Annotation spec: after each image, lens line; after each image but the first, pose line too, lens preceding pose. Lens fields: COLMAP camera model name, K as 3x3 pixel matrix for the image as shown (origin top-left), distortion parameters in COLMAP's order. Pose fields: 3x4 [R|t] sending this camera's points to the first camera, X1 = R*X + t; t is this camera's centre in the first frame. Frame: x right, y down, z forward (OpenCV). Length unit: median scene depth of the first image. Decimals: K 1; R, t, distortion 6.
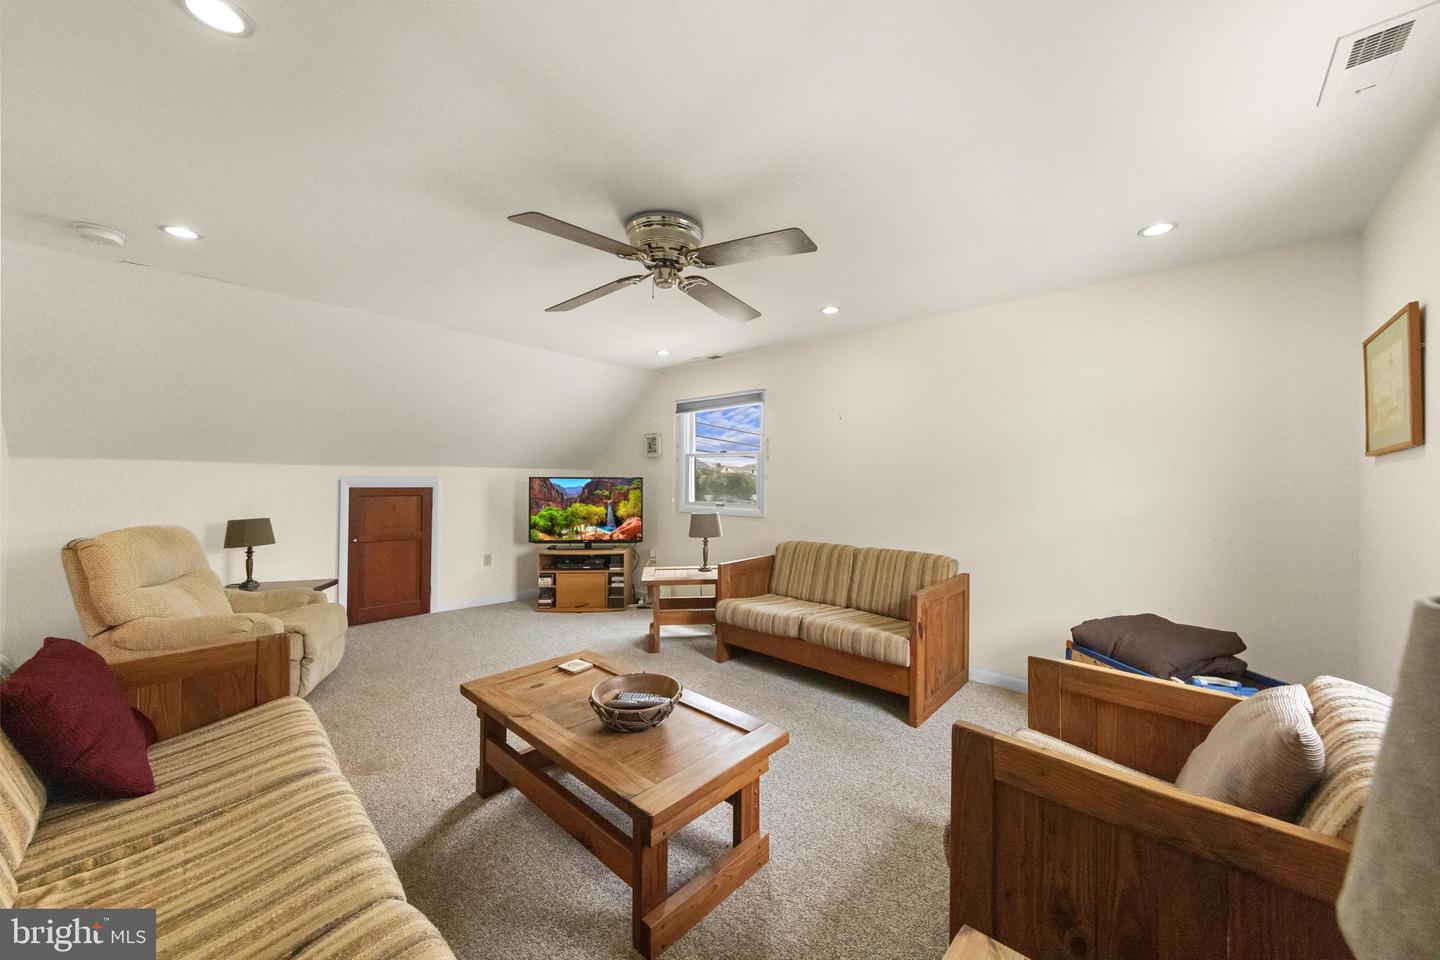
lens RADIAL K [[515.7, 0, 724.8], [0, 515.7, 474.8], [0, 0, 1]] dist [0.001811, -0.000231]
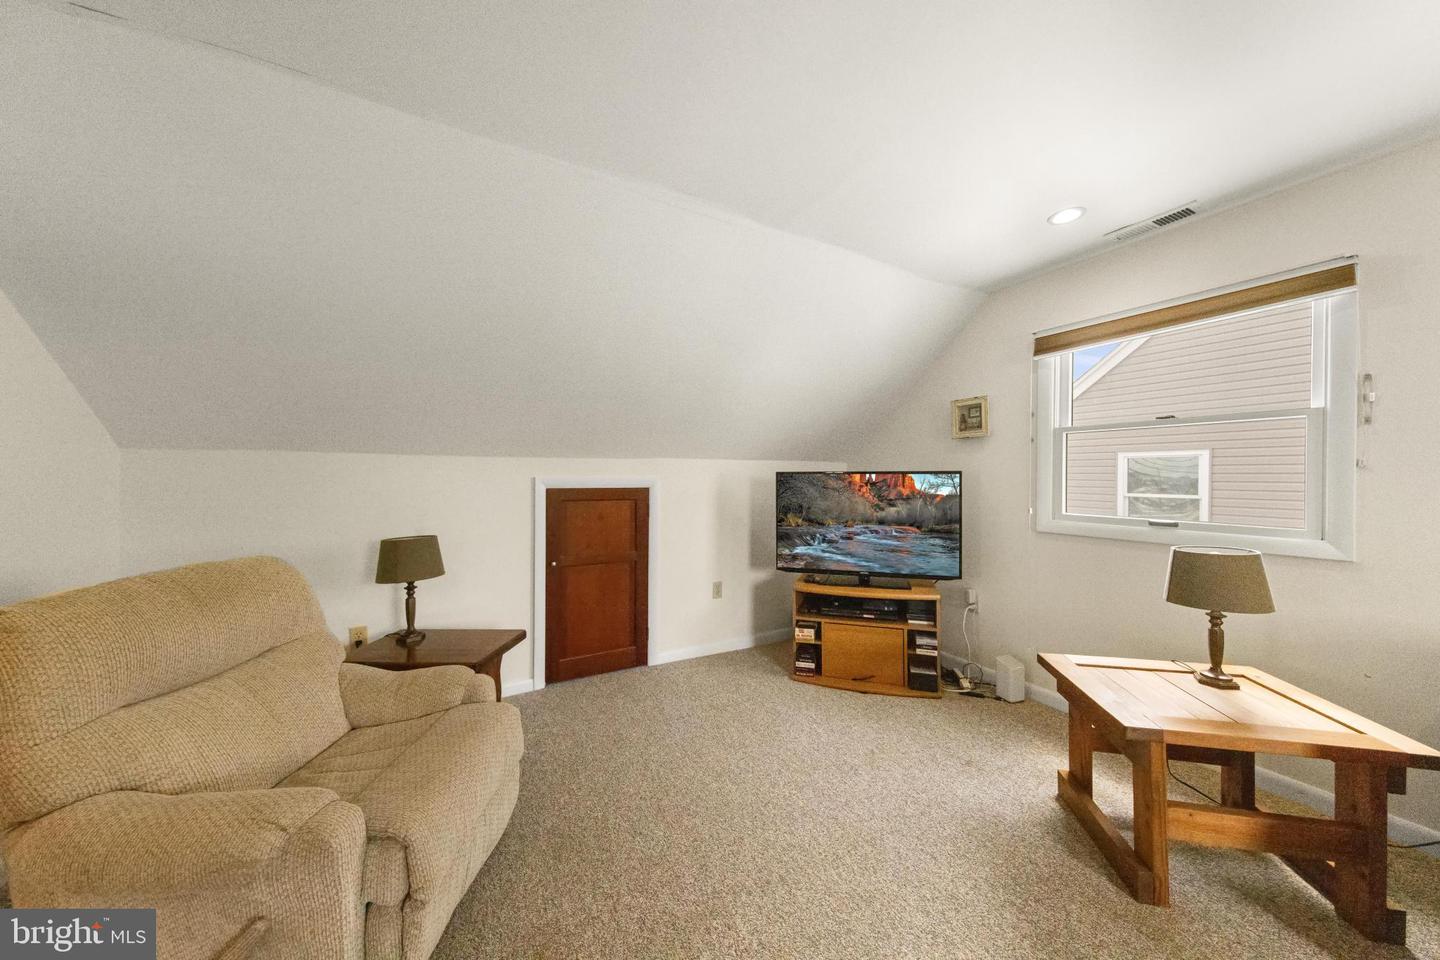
lens RADIAL K [[483.9, 0, 718.6], [0, 483.9, 474.8], [0, 0, 1]] dist [0.012558, -0.000319]
pose [[0.940327, -0.007364, -0.340191, -0.241935], [0.009078, 0.999953, 0.003447, 0.004663], [0.340150, -0.006330, 0.940350, 0.394465]]
